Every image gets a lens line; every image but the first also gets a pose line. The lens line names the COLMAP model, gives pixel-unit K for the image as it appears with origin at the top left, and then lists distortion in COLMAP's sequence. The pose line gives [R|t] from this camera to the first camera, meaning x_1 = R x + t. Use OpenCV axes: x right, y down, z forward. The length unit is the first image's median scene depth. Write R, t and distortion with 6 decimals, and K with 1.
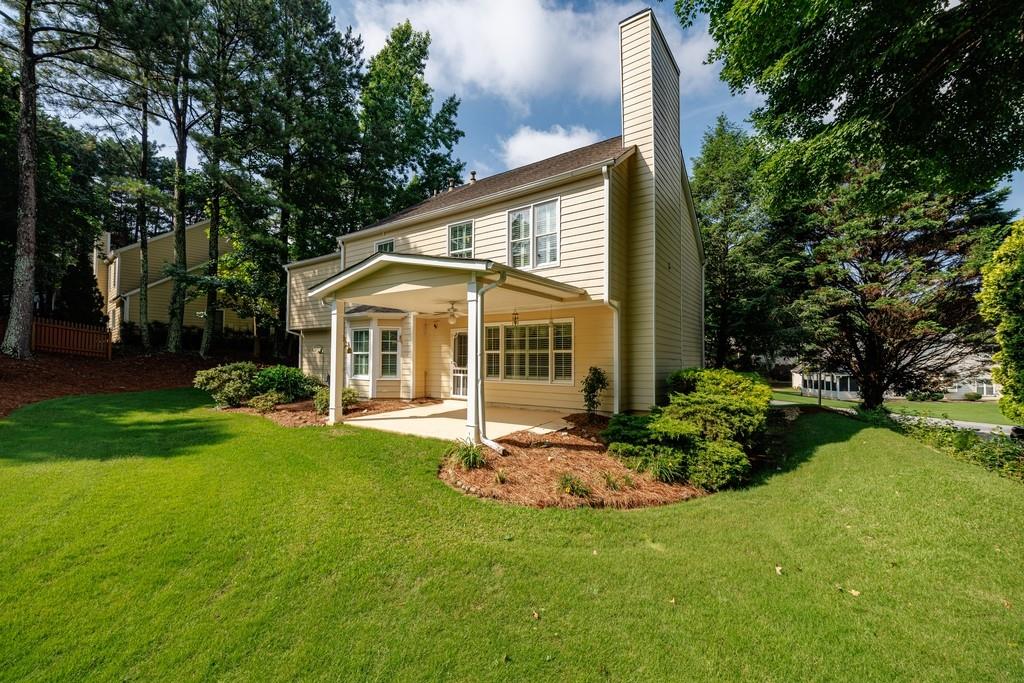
lens RADIAL K [[406.8, 0, 497.8], [0, 406.8, 348.0], [0, 0, 1]] dist [0.001922, 0.000138]
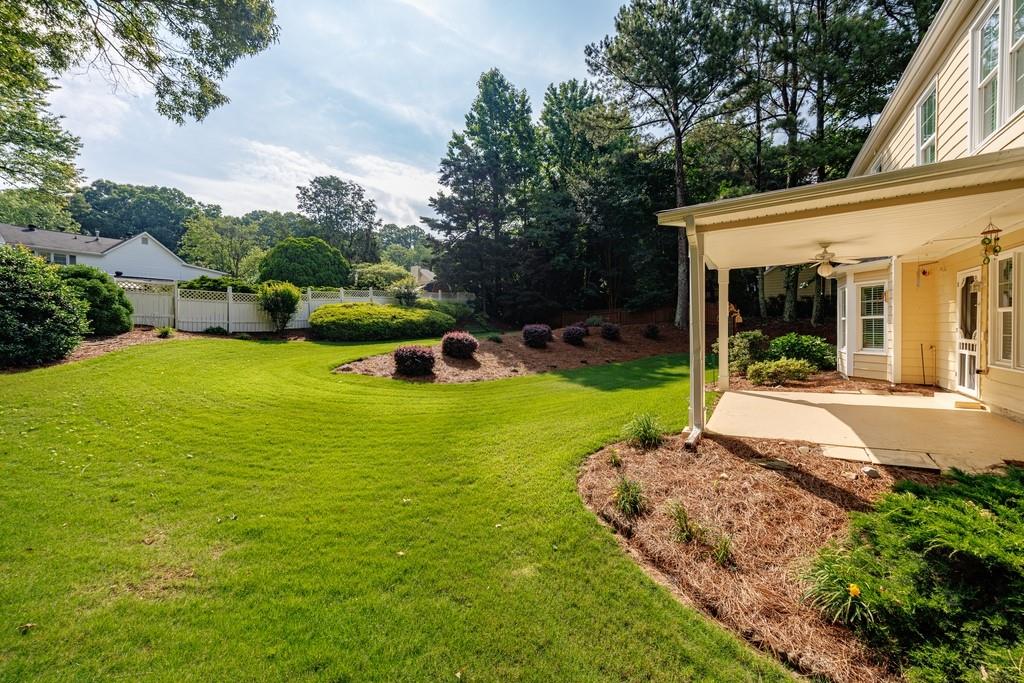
lens RADIAL K [[385.5, 0, 518.6], [0, 385.5, 340.4], [0, 0, 1]] dist [-0.008048, -0.000097]
pose [[0.053855, 0.021554, -0.998316, 0.404440], [0.045048, 0.998697, 0.023992, 0.008784], [0.997532, -0.046264, 0.052813, 0.348715]]
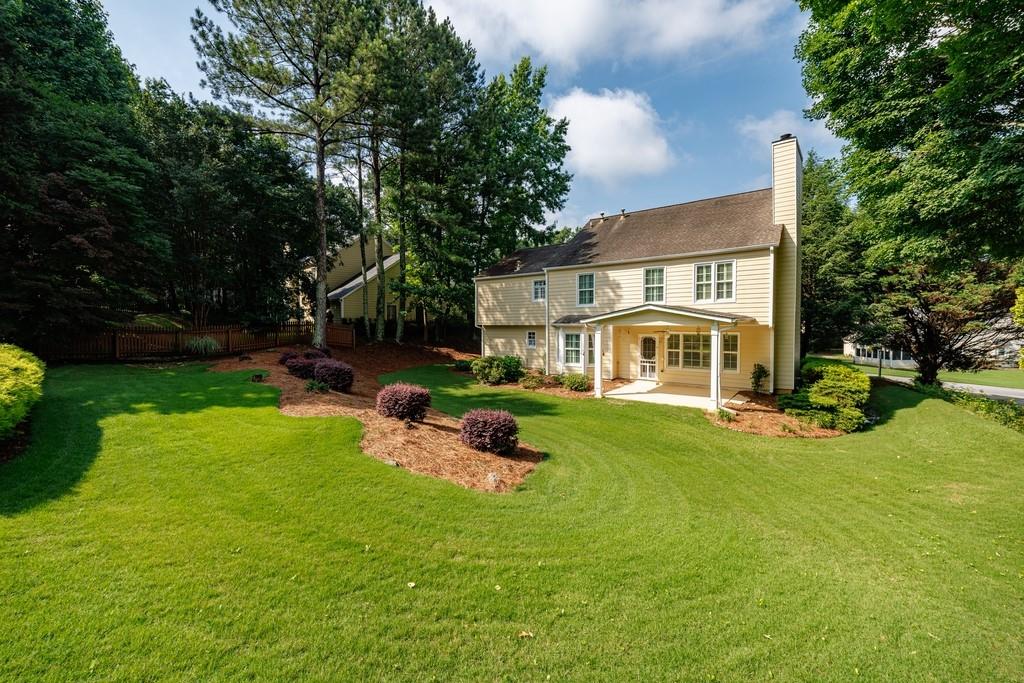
lens RADIAL K [[406.8, 0, 498.3], [0, 406.8, 337.7], [0, 0, 1]] dist [0.001922, 0.000138]
pose [[0.998096, -0.009584, -0.060925, -0.558881], [0.013537, 0.997806, 0.064803, -0.141053], [0.060171, -0.065504, 0.996037, -0.561767]]
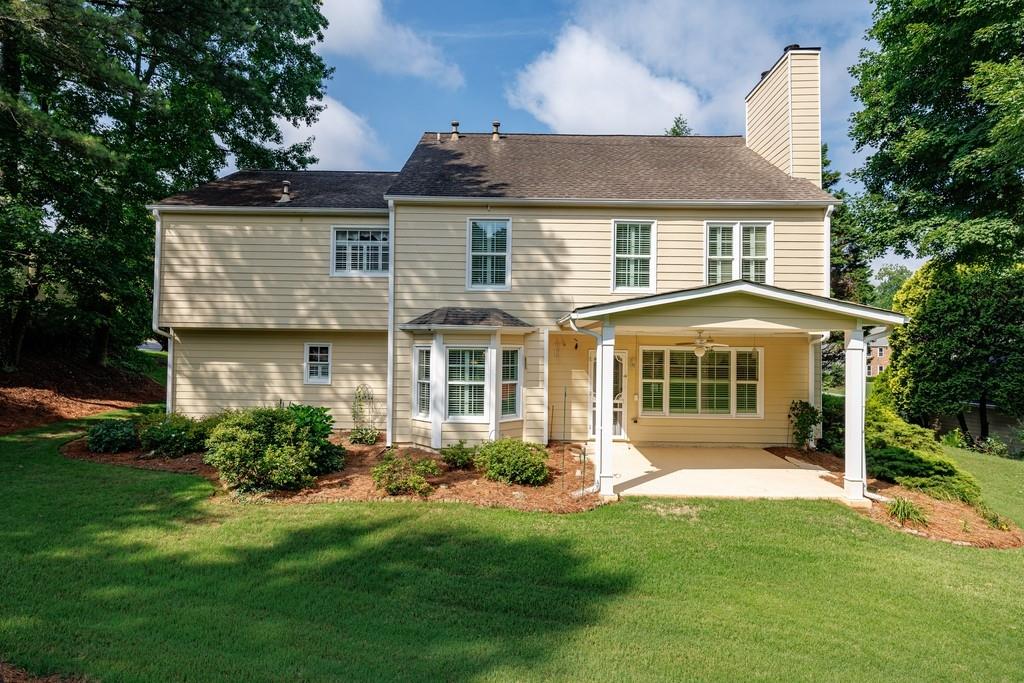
lens RADIAL K [[544.1, 0, 510.5], [0, 544.1, 336.2], [0, 0, 1]] dist [0.005724, 0.000784]
pose [[0.816550, 0.015021, 0.577080, -0.854614], [-0.026291, 0.999592, 0.011182, -0.081857], [-0.576676, -0.024303, 0.816611, 0.246514]]
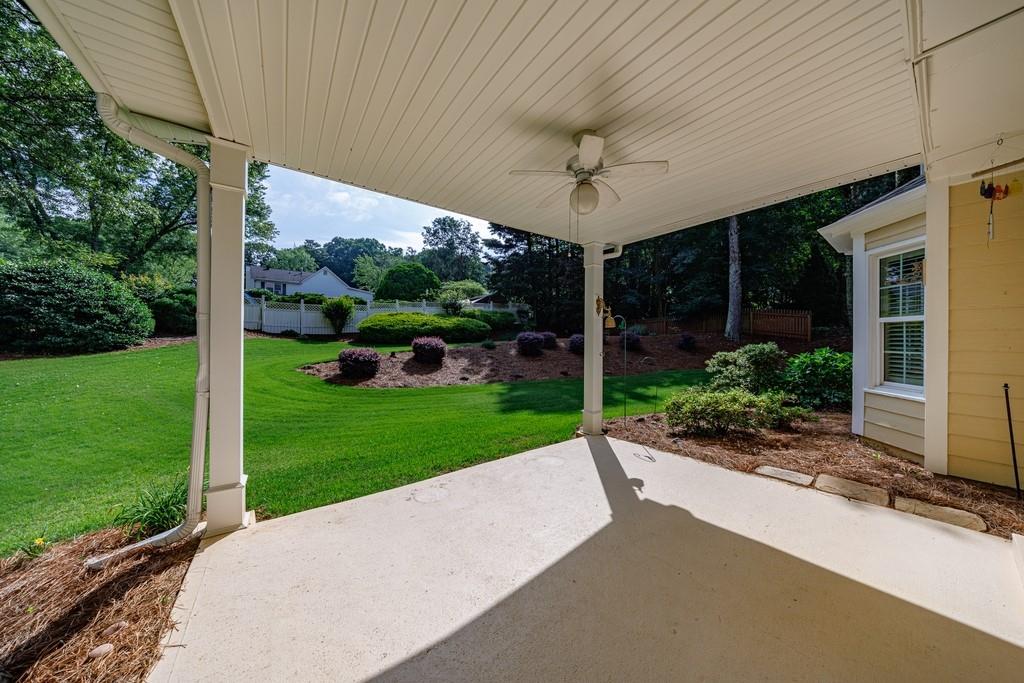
lens RADIAL K [[320.3, 0, 513.0], [0, 320.3, 340.0], [0, 0, 1]] dist [-0.000996, -0.000039]
pose [[-0.314612, -0.002722, -0.949216, 0.099400], [0.019693, 0.999762, -0.009394, 0.027264], [0.949016, -0.021649, -0.314484, 0.814744]]
